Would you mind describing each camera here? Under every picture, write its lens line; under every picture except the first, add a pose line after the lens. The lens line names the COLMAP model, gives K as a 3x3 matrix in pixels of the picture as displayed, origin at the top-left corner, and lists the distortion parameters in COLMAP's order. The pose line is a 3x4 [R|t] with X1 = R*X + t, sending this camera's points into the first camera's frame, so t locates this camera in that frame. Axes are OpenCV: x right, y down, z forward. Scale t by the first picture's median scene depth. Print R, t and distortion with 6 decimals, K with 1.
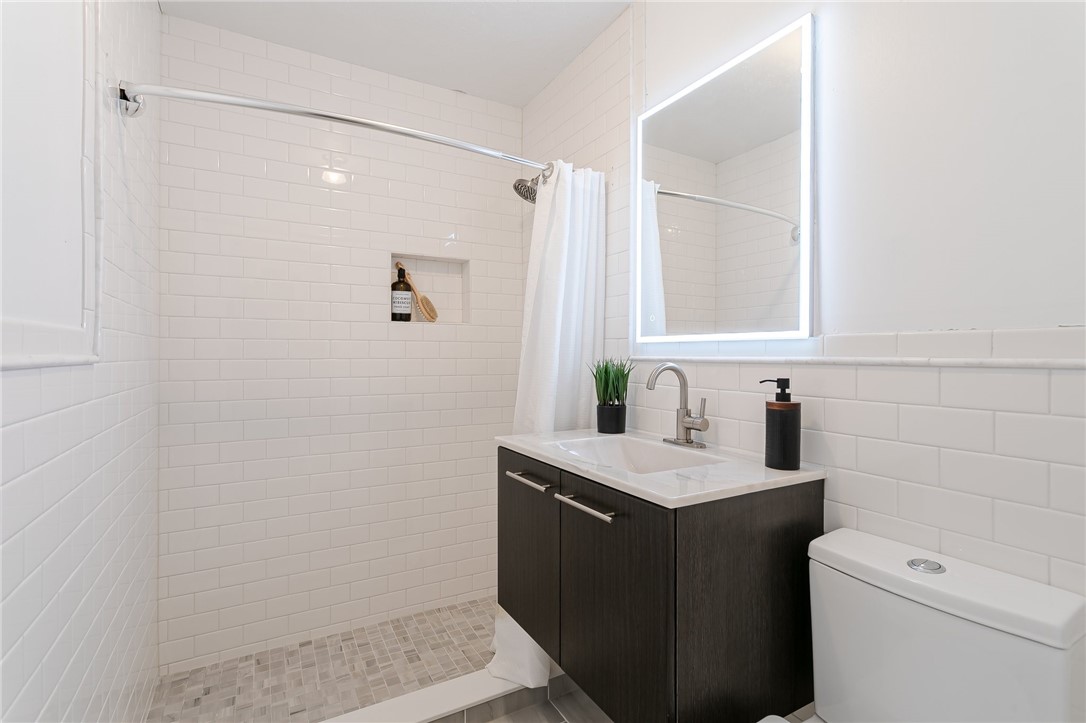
lens RADIAL K [[511.4, 0, 547.1], [0, 511.4, 356.6], [0, 0, 1]] dist [-0.001128, 0.001761]
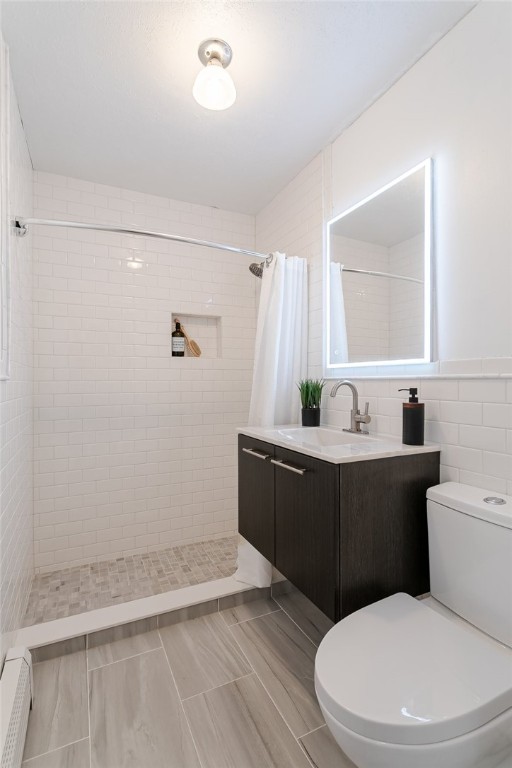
lens RADIAL K [[361.6, 0, 252.2], [0, 361.6, 383.8], [0, 0, 1]] dist [-0.001128, 0.001761]
pose [[0.997110, -0.004663, -0.075830, 0.032017], [0.004900, 0.999984, 0.002944, 0.016035], [0.075815, -0.003307, 0.997116, -0.111702]]
